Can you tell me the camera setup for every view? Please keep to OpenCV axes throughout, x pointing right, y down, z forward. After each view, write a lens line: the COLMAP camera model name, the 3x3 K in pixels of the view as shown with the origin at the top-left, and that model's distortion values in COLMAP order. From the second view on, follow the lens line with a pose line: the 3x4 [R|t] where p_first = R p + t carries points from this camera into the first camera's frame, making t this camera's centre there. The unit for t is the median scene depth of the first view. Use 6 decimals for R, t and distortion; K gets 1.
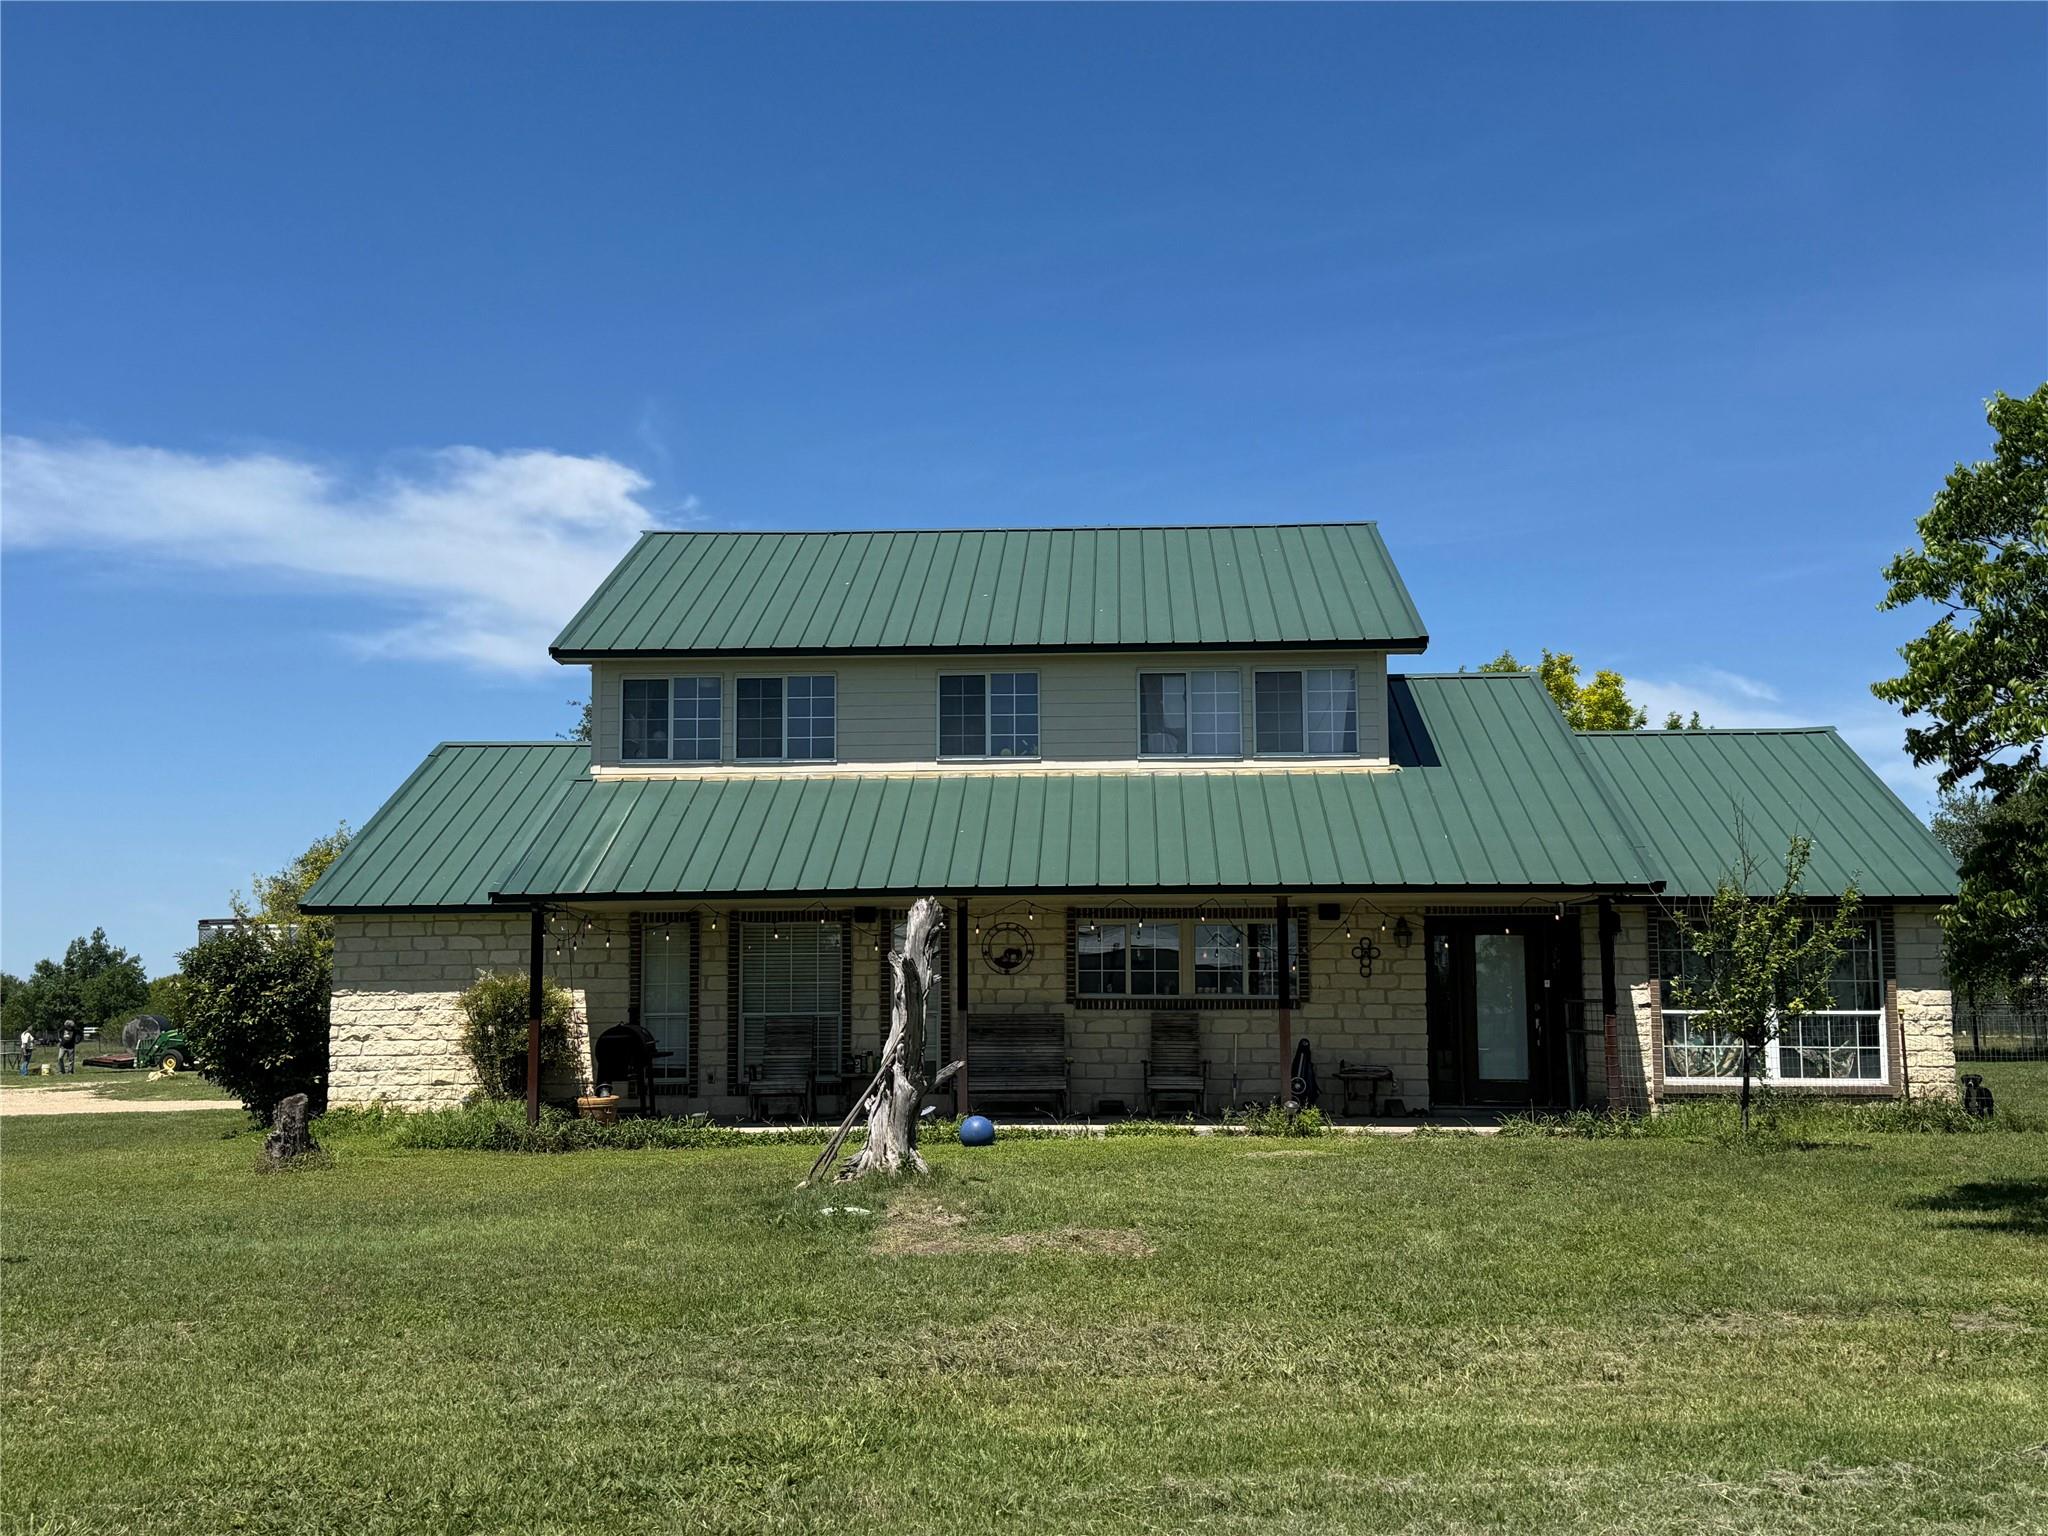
lens RADIAL K [[2212.9, 0, 1024.0], [0, 2212.9, 768.0], [0, 0, 1]] dist [-0.015005, -0.013656]
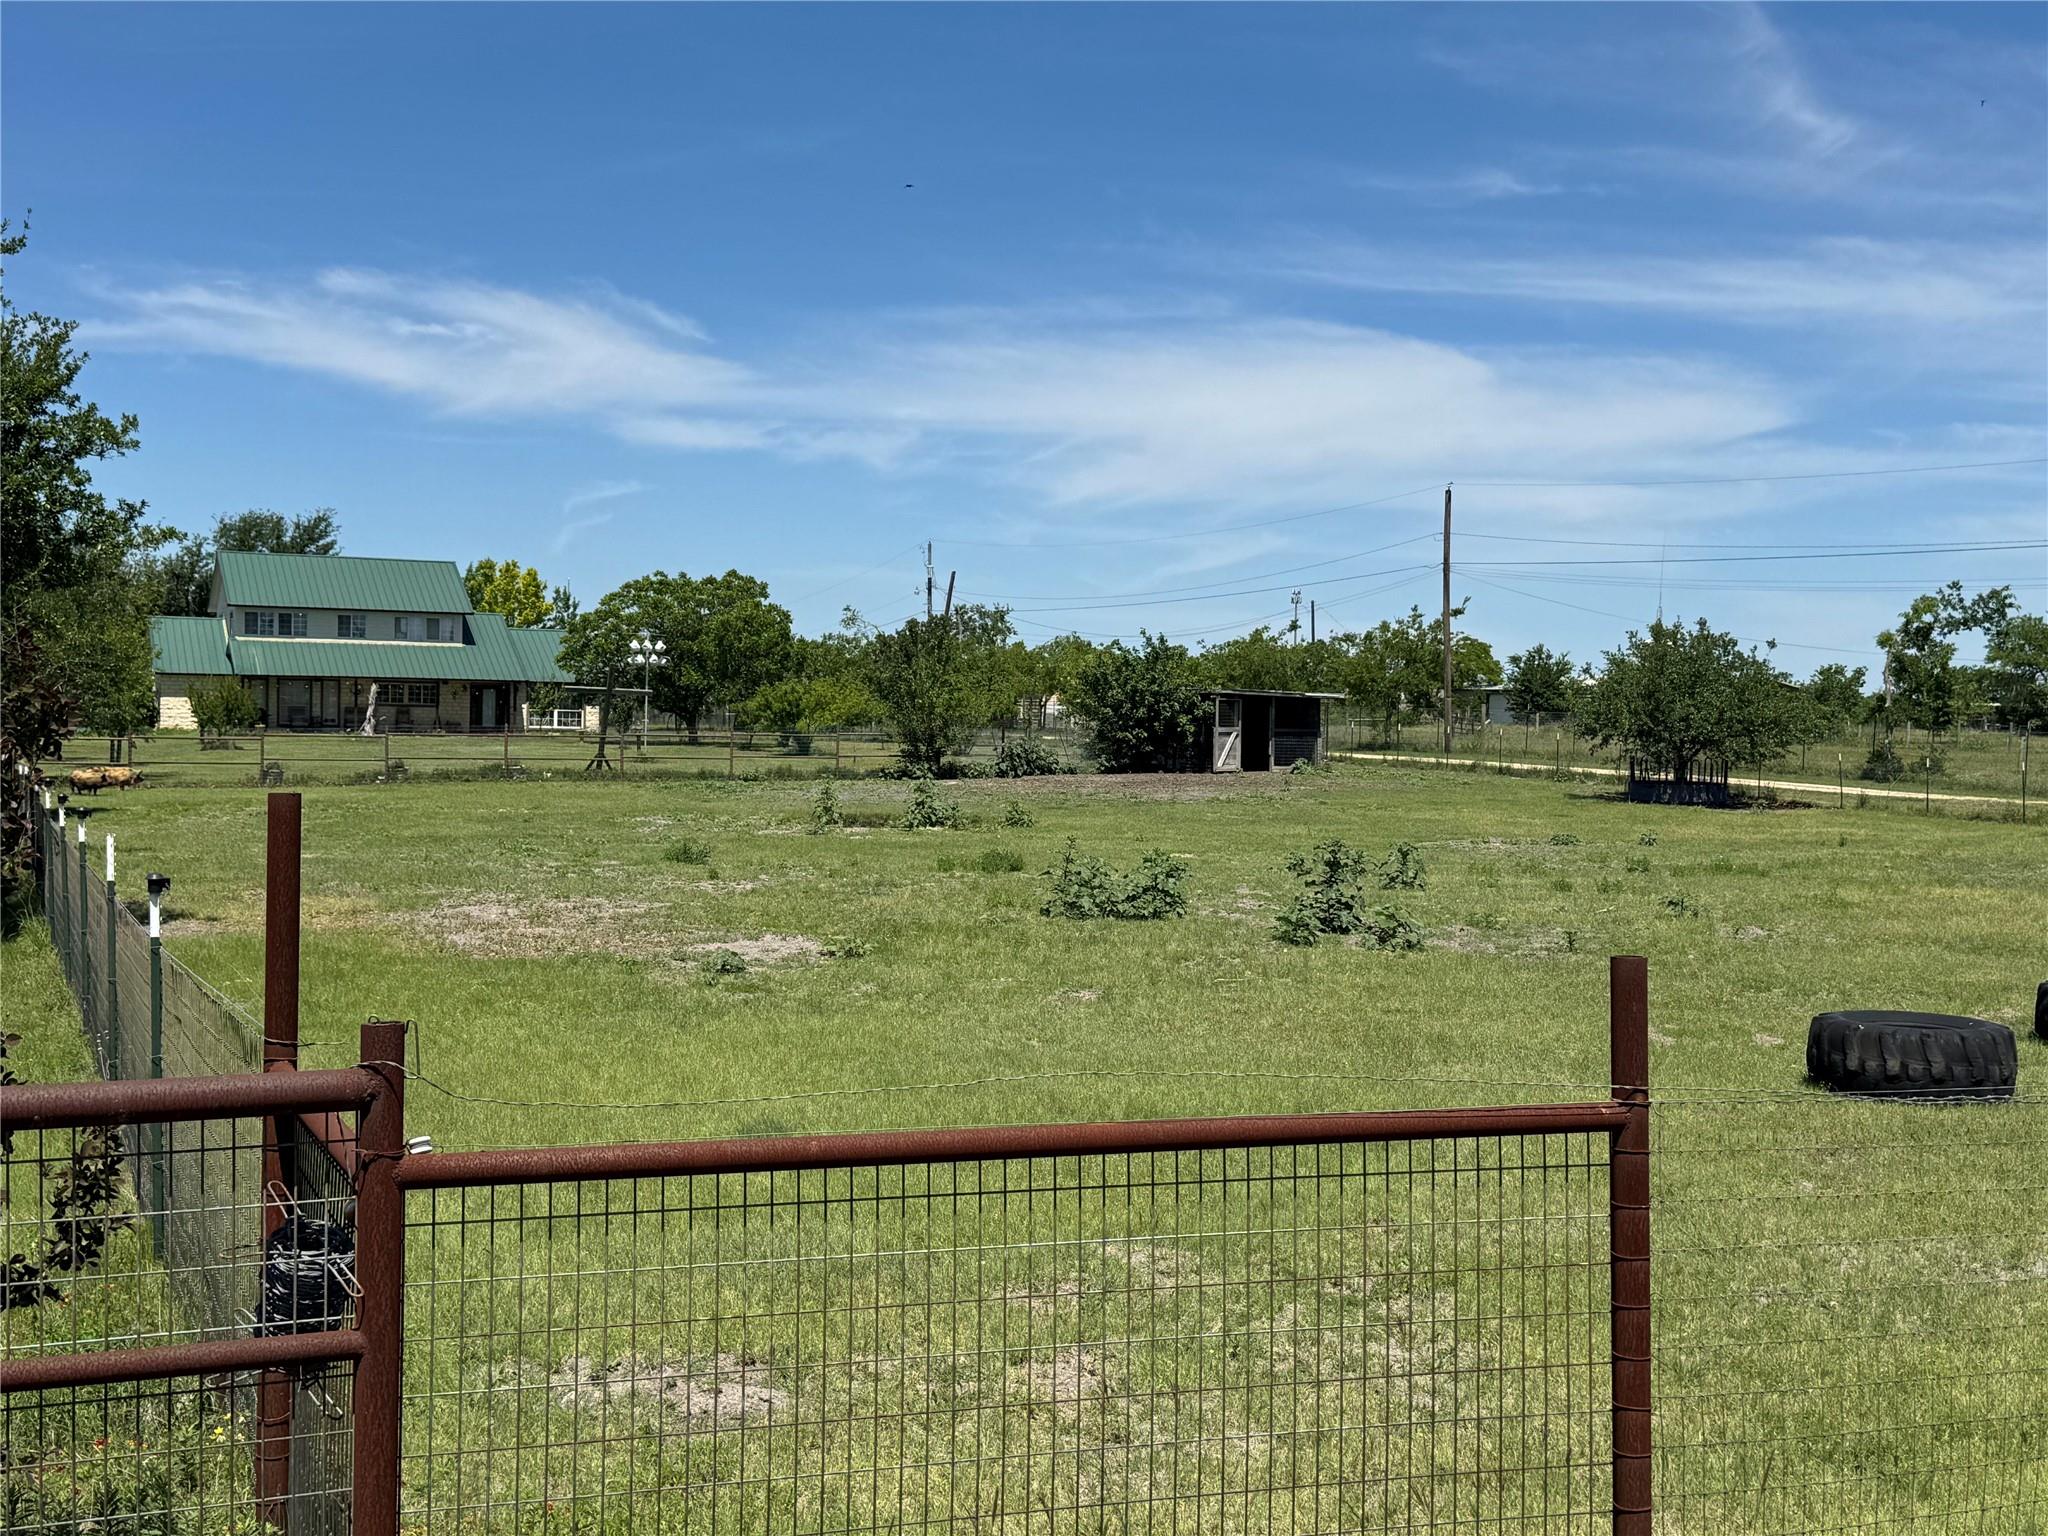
lens RADIAL K [[2391.2, 0, 1024.0], [0, 2391.2, 768.0], [0, 0, 1]] dist [0.089424, -0.001697]
pose [[0.901501, 0.010718, 0.432643, -0.757972], [-0.062706, 0.992379, 0.106077, -0.292636], [-0.428209, -0.122758, 0.895303, -3.176112]]
